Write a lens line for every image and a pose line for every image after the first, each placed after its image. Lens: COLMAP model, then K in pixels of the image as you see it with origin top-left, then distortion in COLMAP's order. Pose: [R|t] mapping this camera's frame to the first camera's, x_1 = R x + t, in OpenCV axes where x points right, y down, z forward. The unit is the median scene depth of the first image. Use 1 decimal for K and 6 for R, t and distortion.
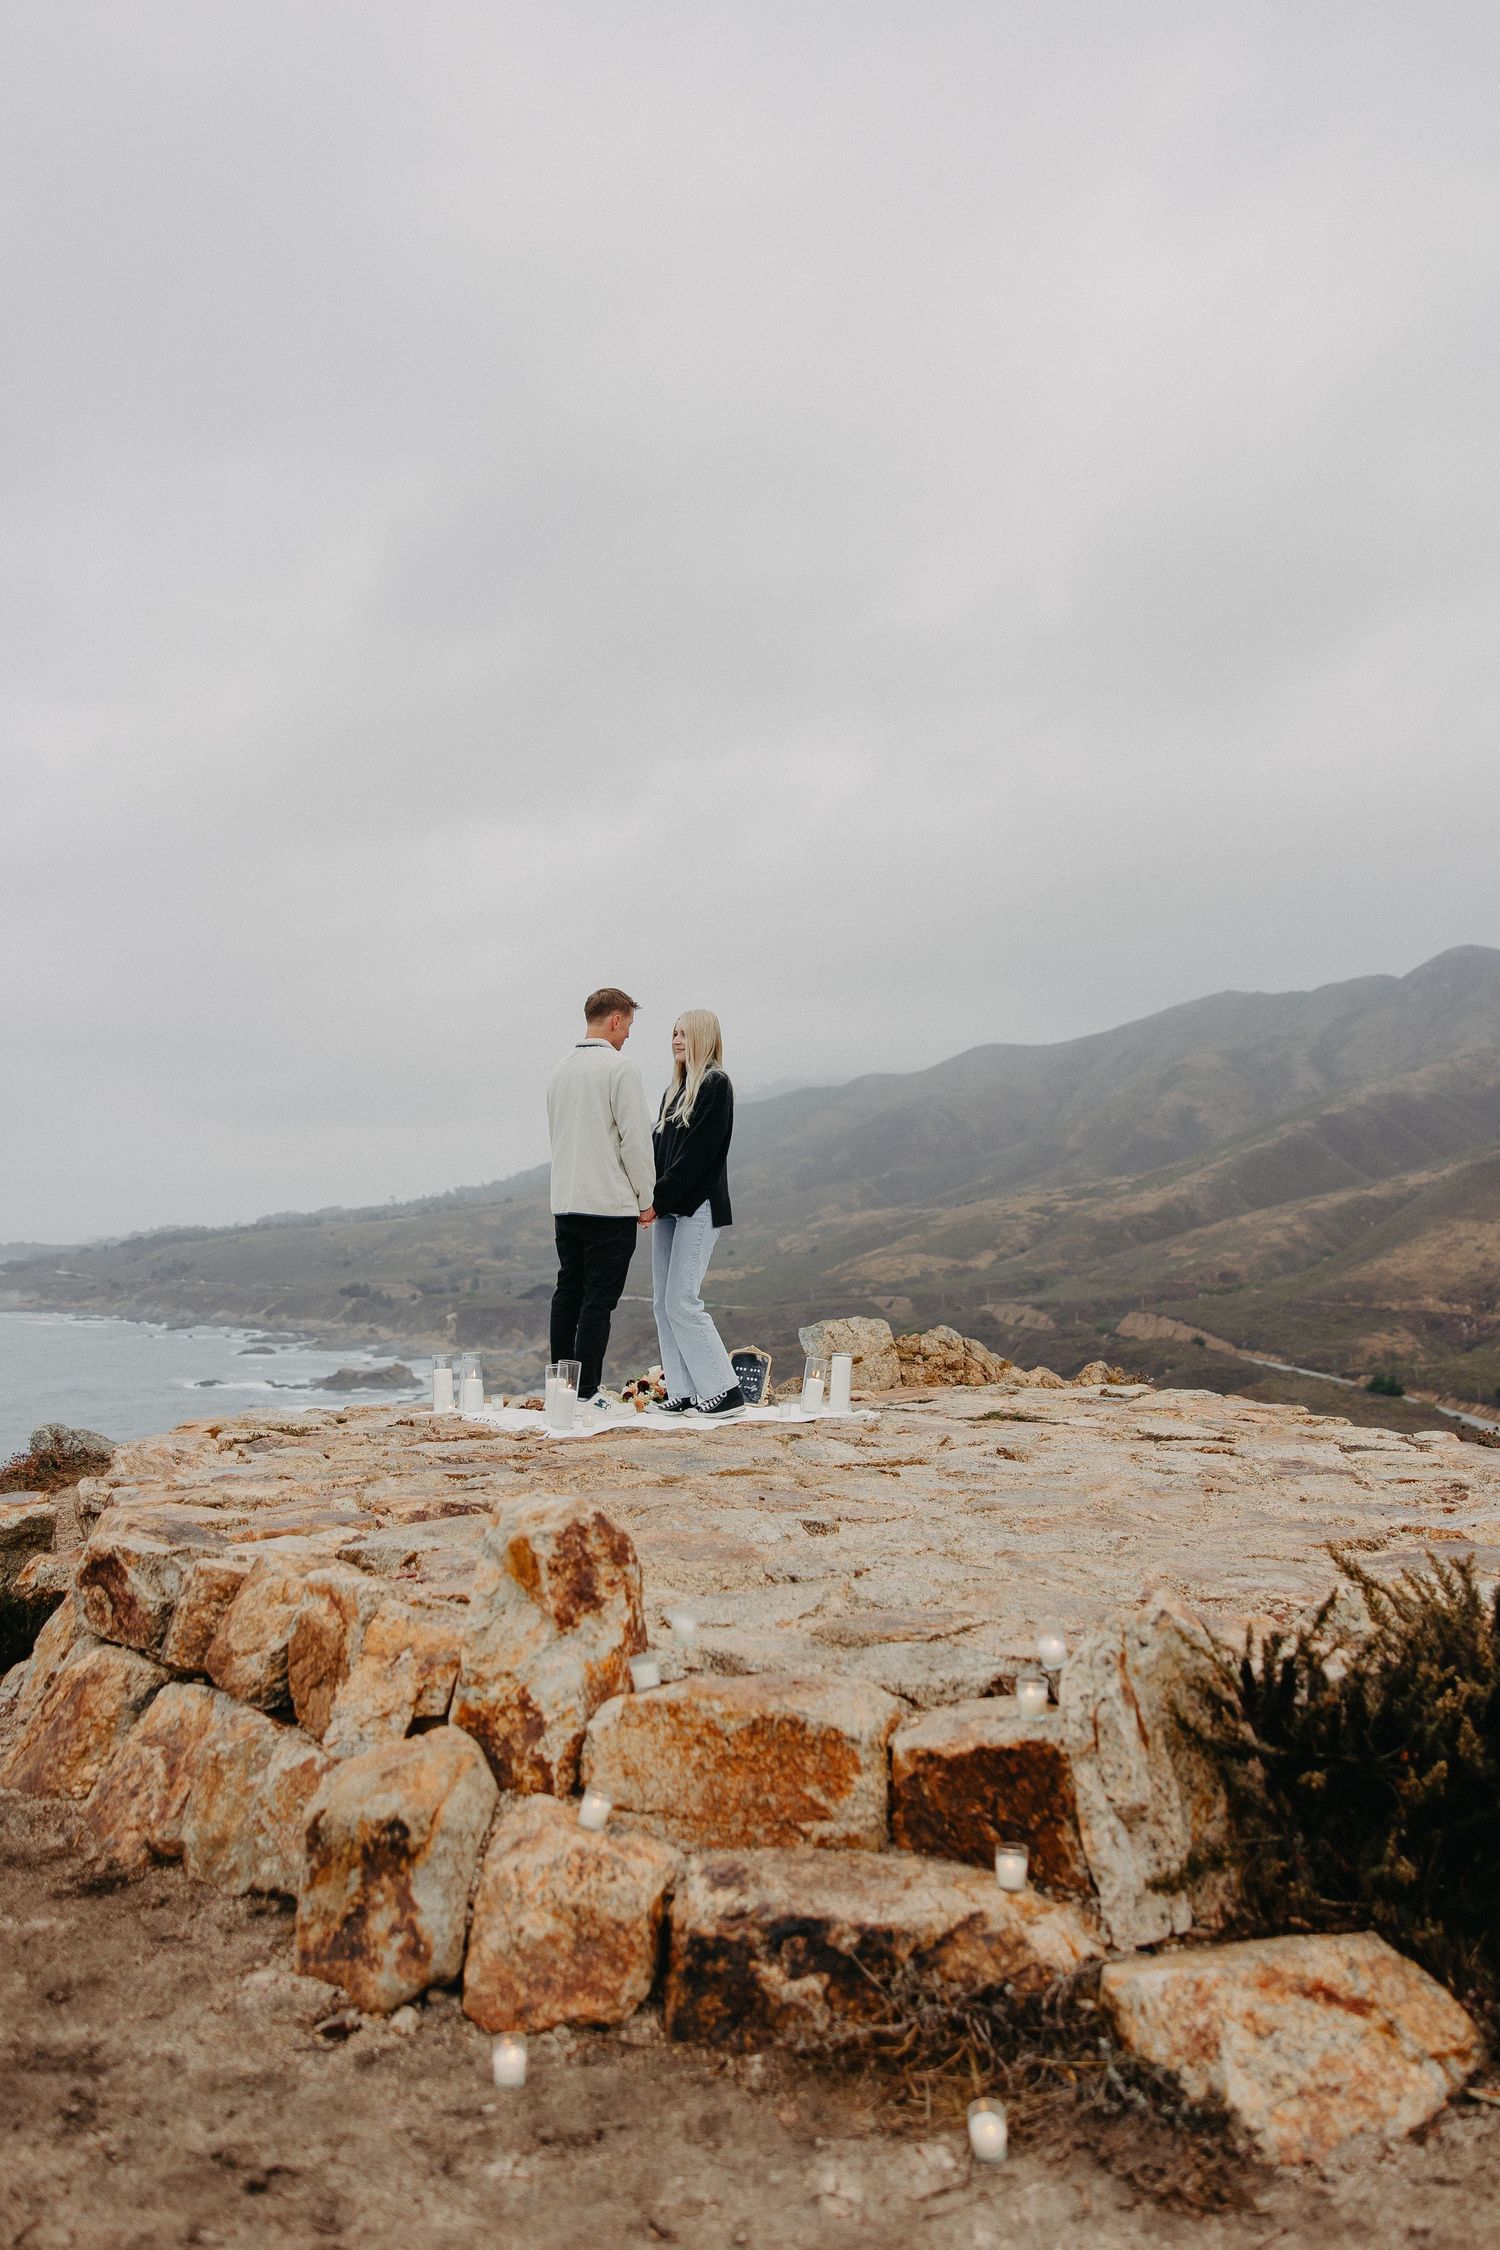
lens RADIAL K [[1877.1, 0, 750.0], [0, 1877.1, 1125.0], [0, 0, 1]] dist [0.013769, 0.001564]
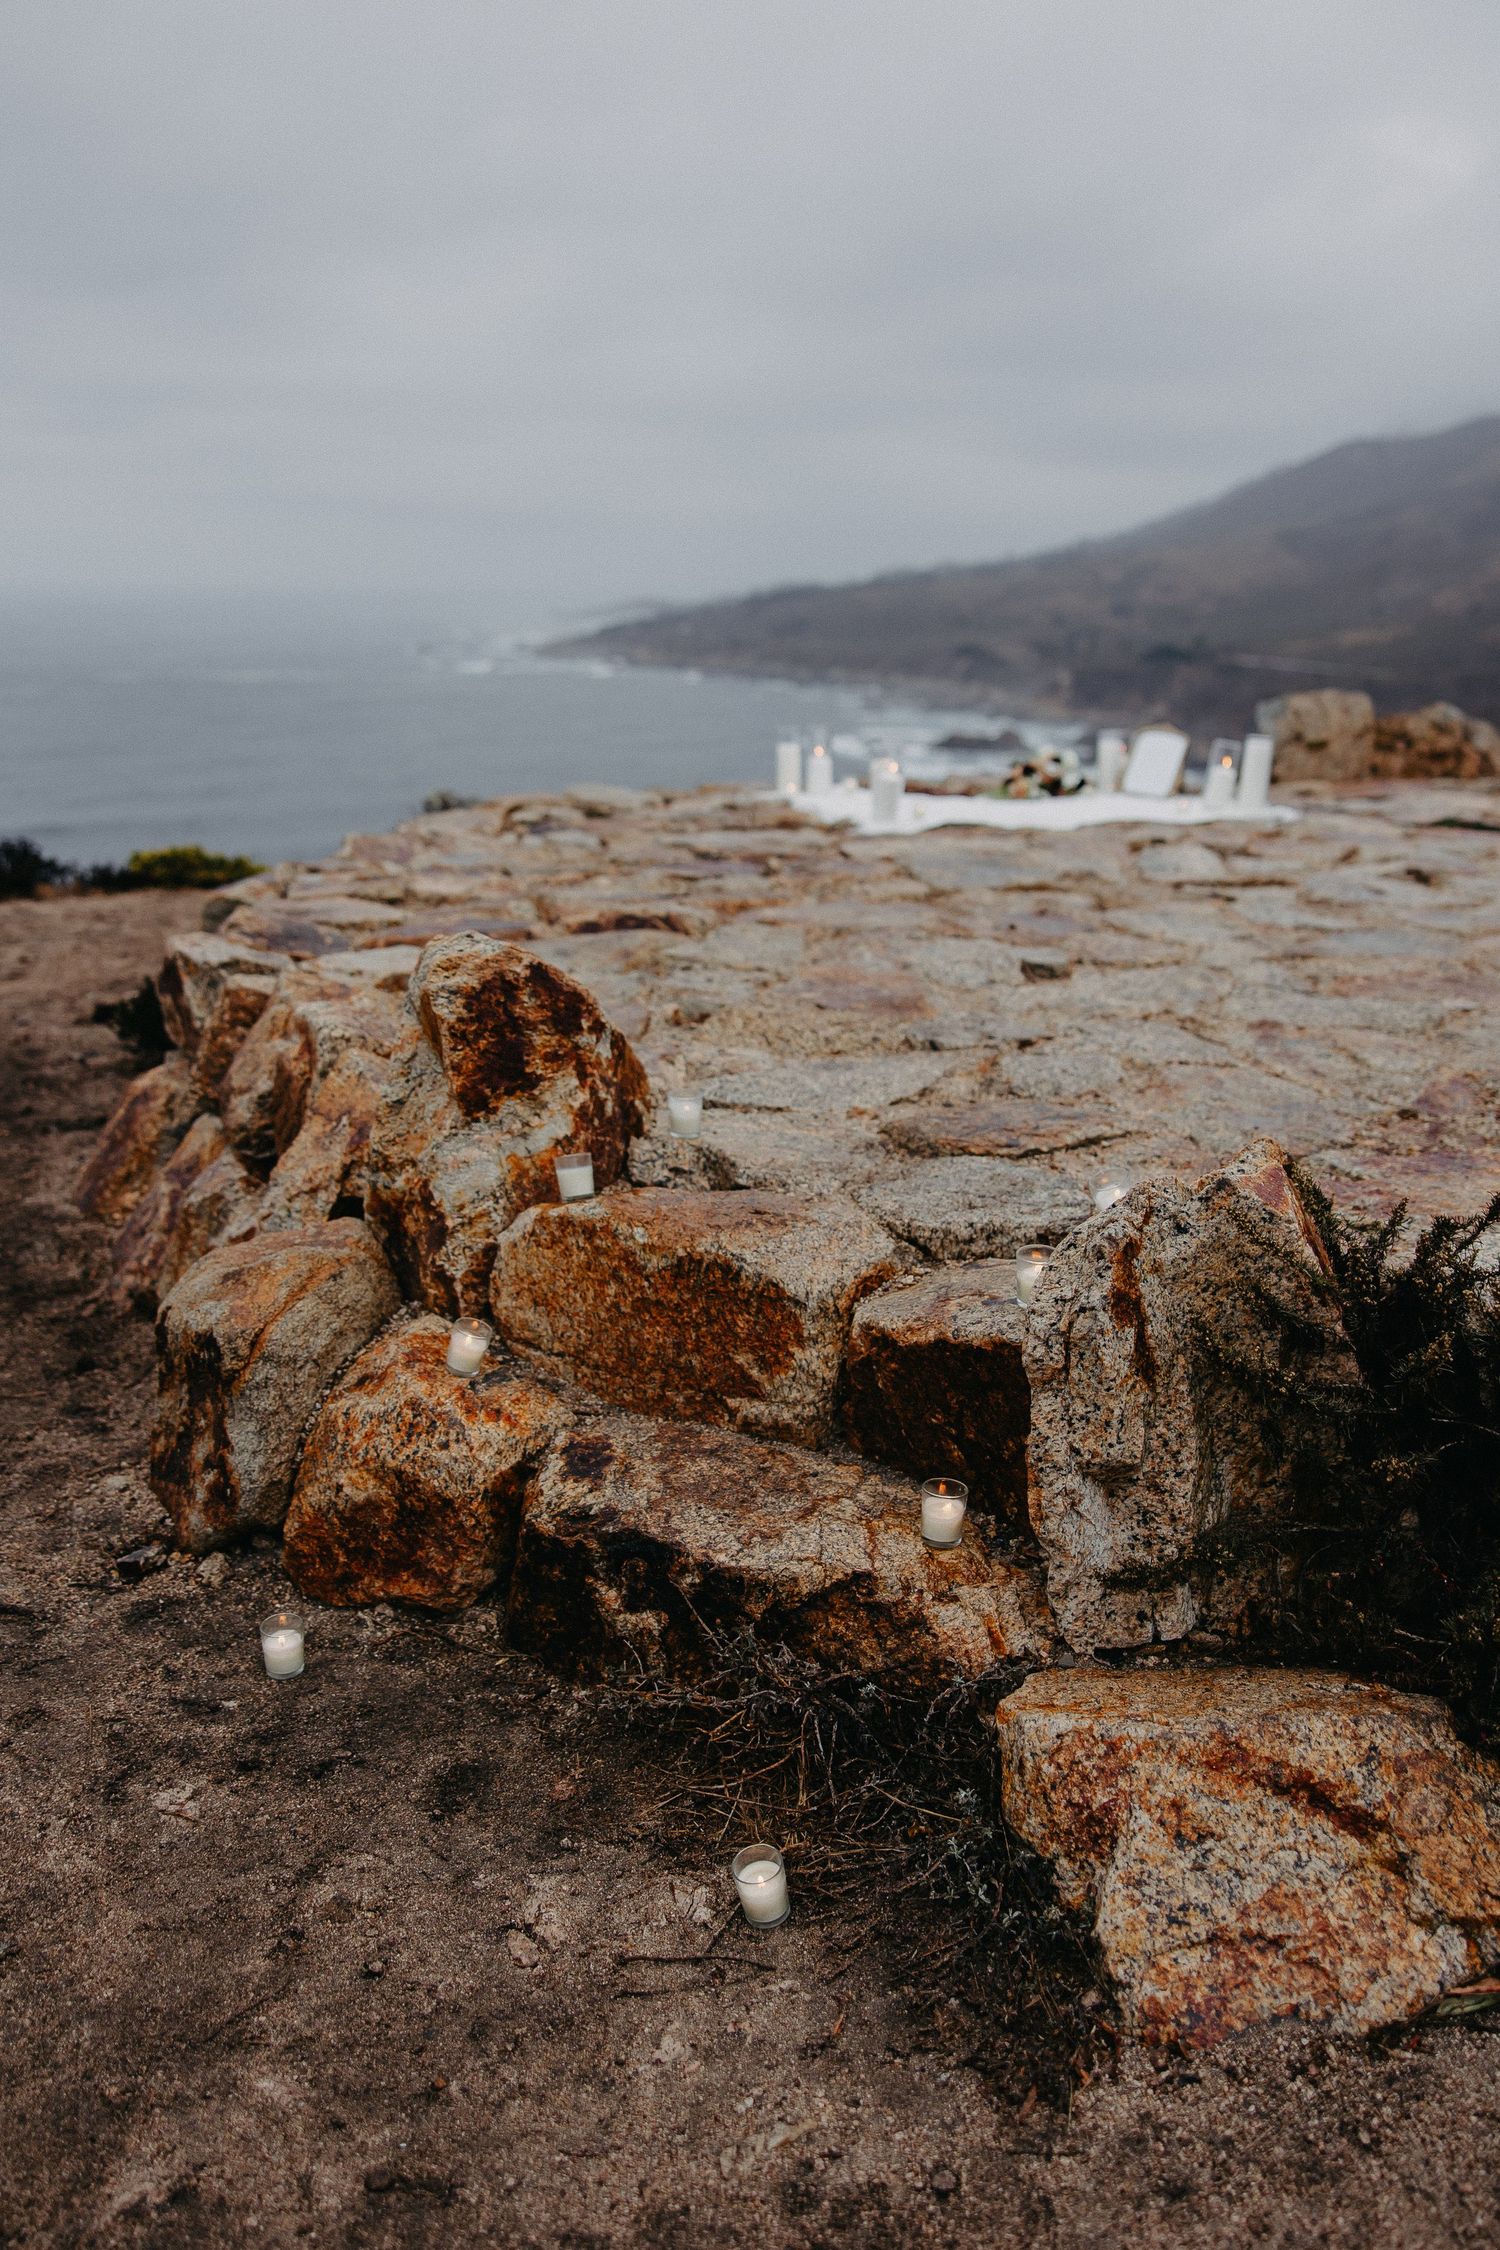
lens RADIAL K [[1905.8, 0, 750.0], [0, 1905.8, 1125.0], [0, 0, 1]] dist [-0.005036, 0.003422]
pose [[0.949036, 0.085599, -0.303321, 0.245136], [0.017839, 0.946279, 0.322860, 0.026361], [0.314662, -0.311817, 0.896526, 0.349890]]
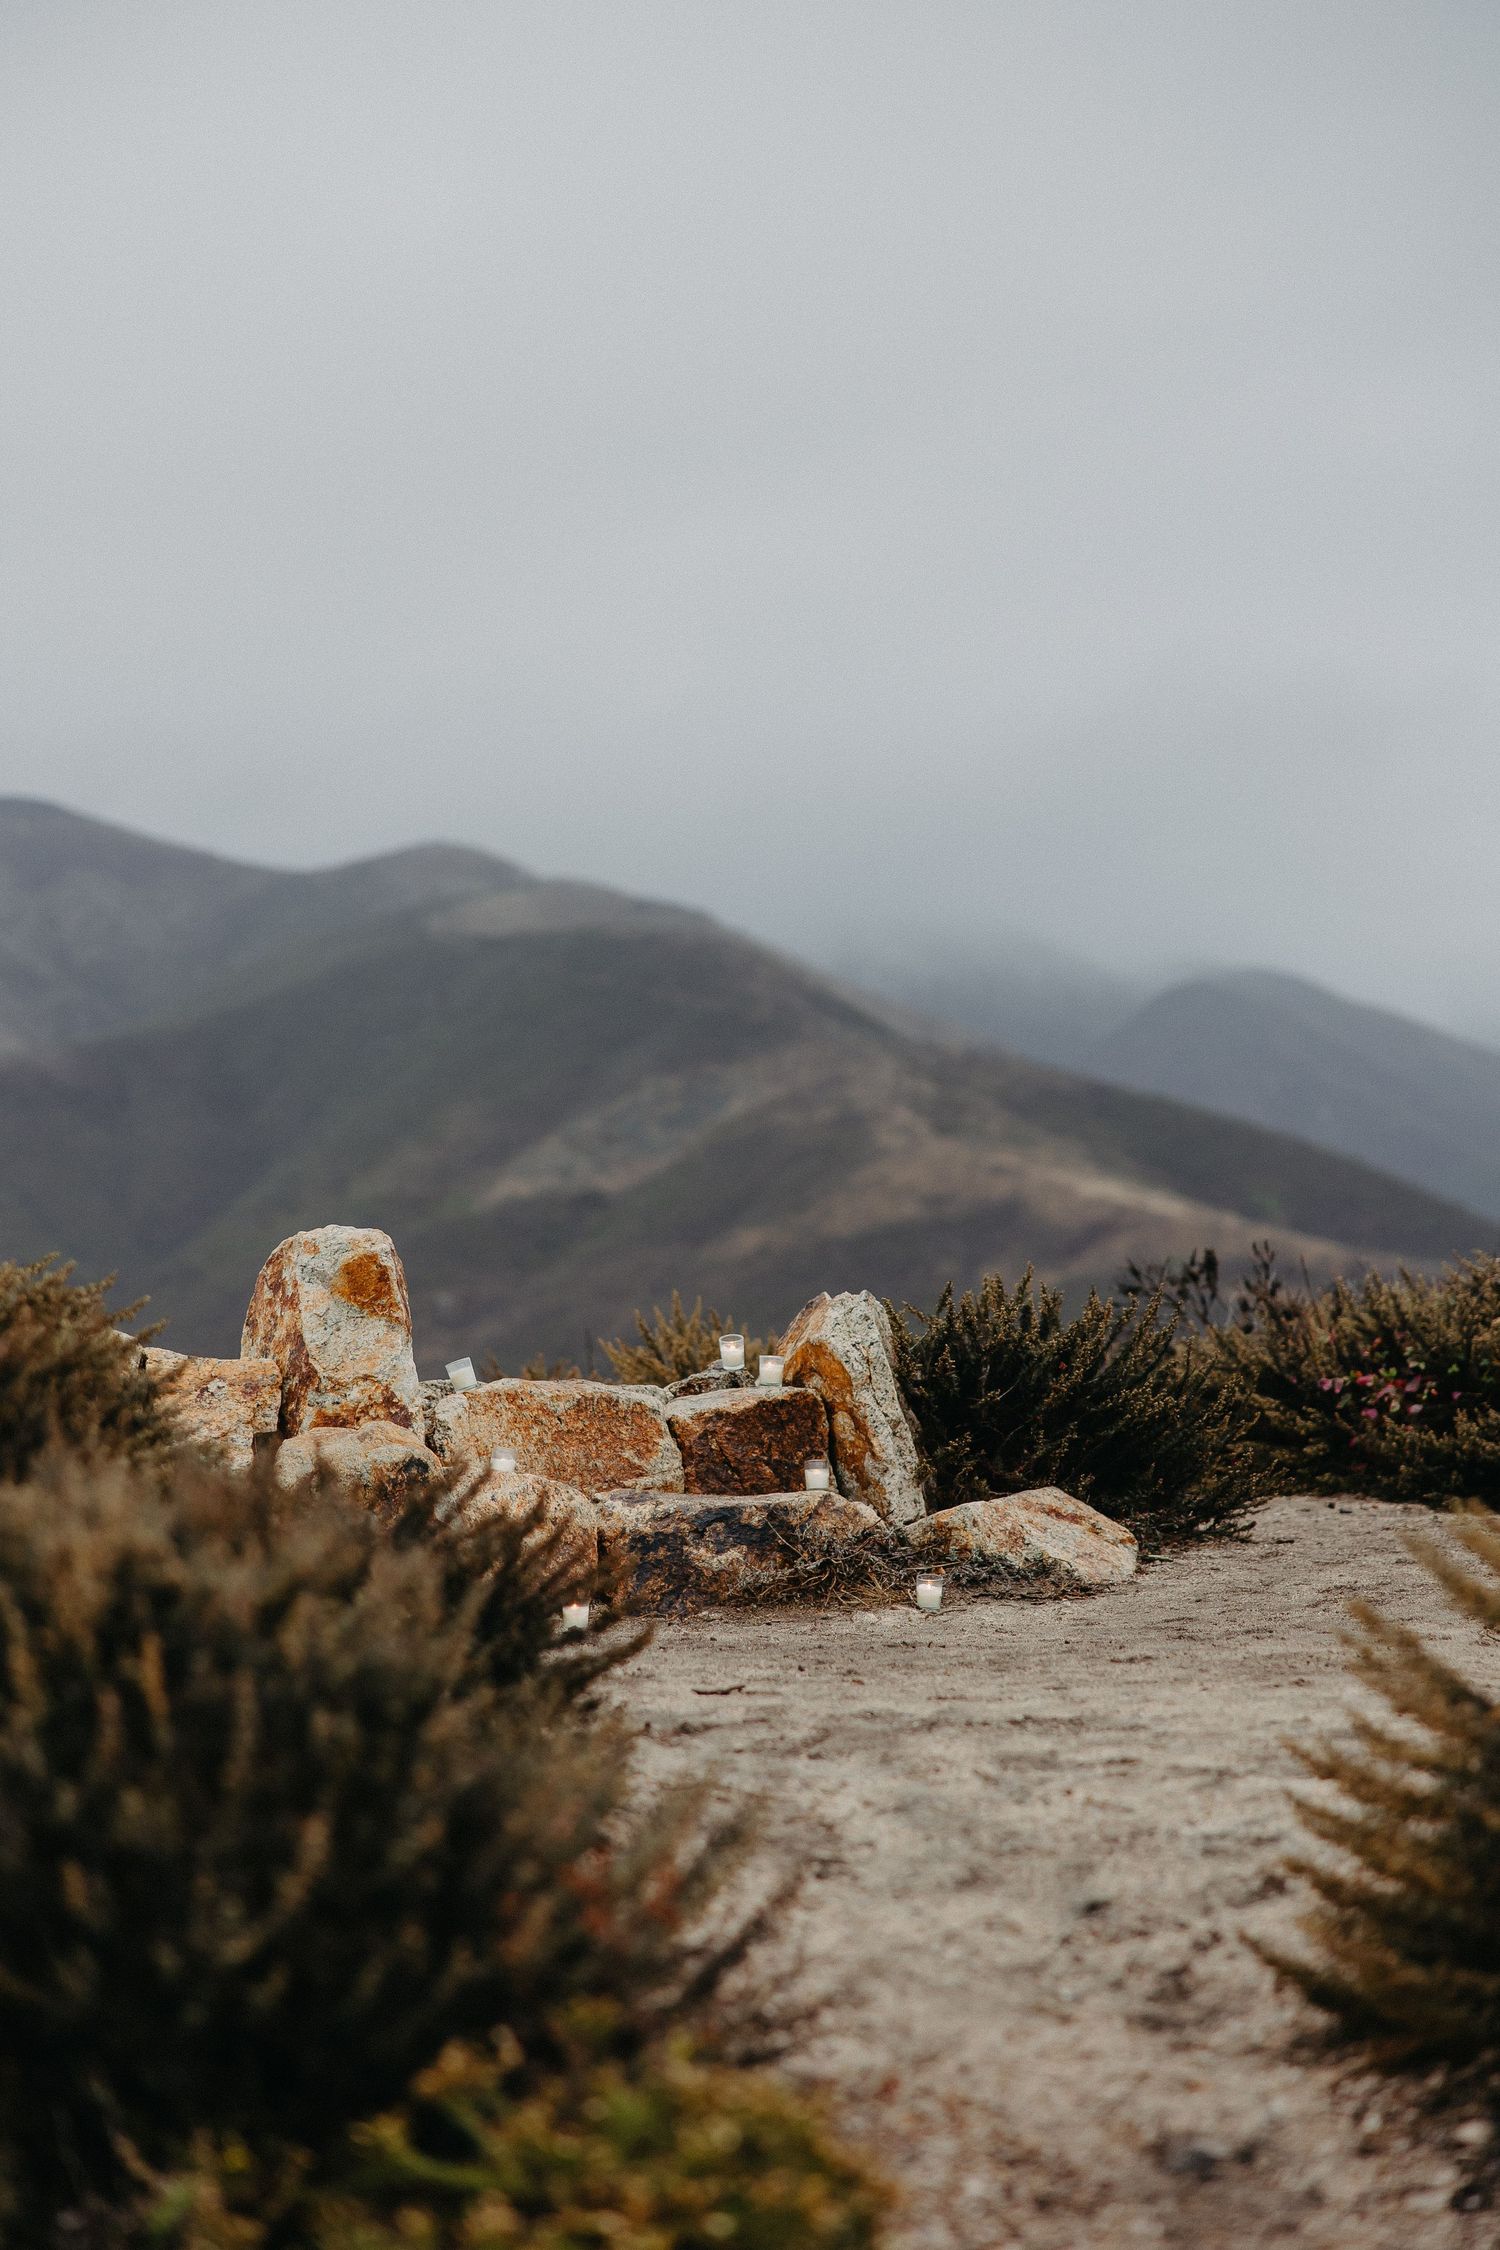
lens RADIAL K [[4245.2, 0, 750.0], [0, 4245.2, 1125.0], [0, 0, 1]] dist [-0.044906, -0.143635]
pose [[0.707980, 0.043046, 0.704919, -1.729013], [-0.015956, 0.998861, -0.044971, 0.258206], [-0.706052, 0.020591, 0.707860, -0.900492]]
